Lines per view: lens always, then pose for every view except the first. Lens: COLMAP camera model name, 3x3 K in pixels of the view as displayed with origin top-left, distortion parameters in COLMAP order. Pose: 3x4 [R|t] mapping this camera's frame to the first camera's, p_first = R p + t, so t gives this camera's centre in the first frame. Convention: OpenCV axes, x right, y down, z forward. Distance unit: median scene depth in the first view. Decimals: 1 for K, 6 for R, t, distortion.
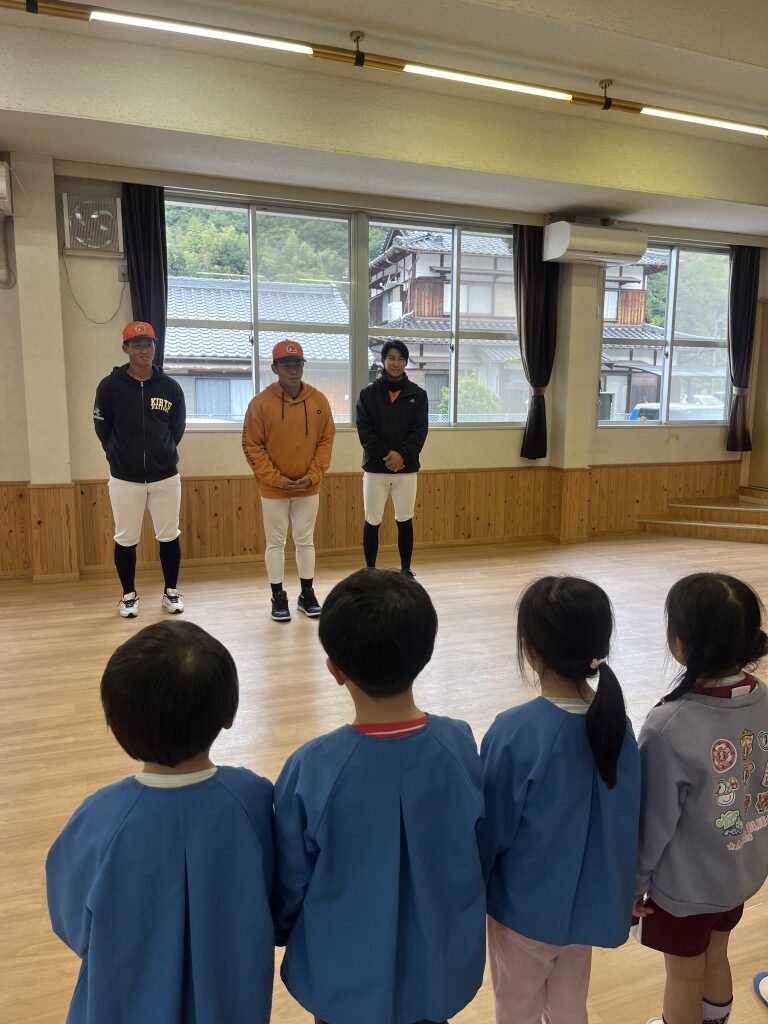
lens RADIAL K [[792.6, 0, 387.3], [0, 792.6, 515.6], [0, 0, 1]] dist [0.037567, -0.023104]
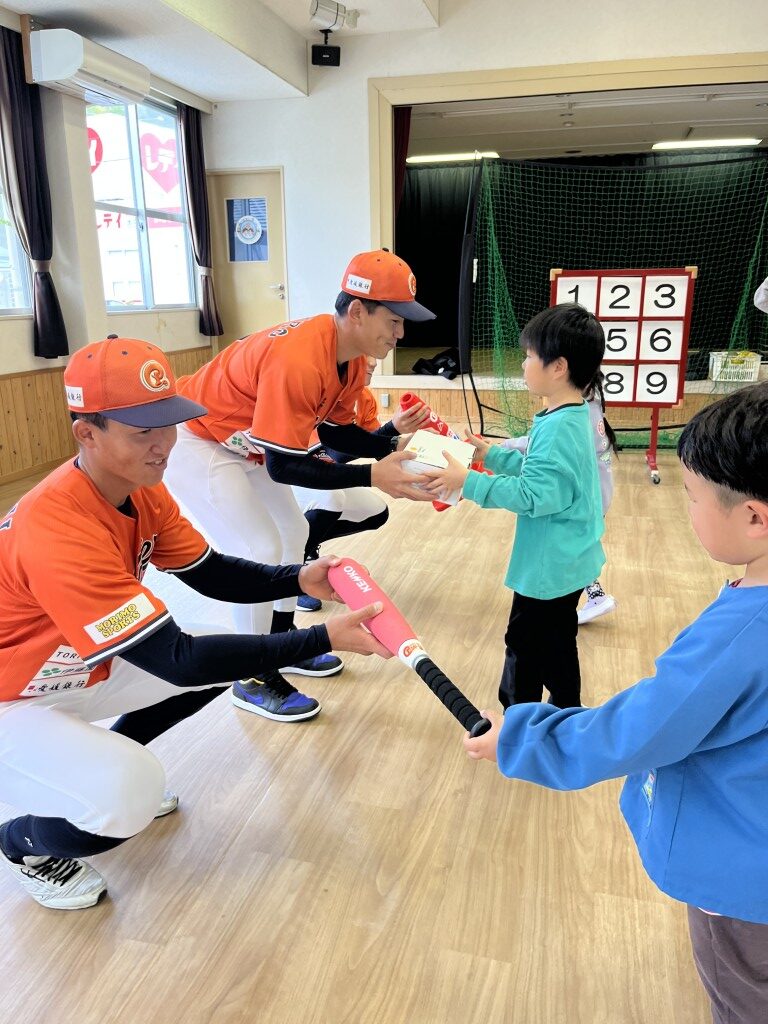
lens RADIAL K [[792.6, 0, 387.9], [0, 792.6, 515.5], [0, 0, 1]] dist [0.037567, -0.023104]
pose [[0.581141, -0.233567, 0.779565, -0.262600], [0.134392, 0.972320, 0.191134, -0.026668], [-0.802629, -0.006309, 0.596445, 0.274009]]
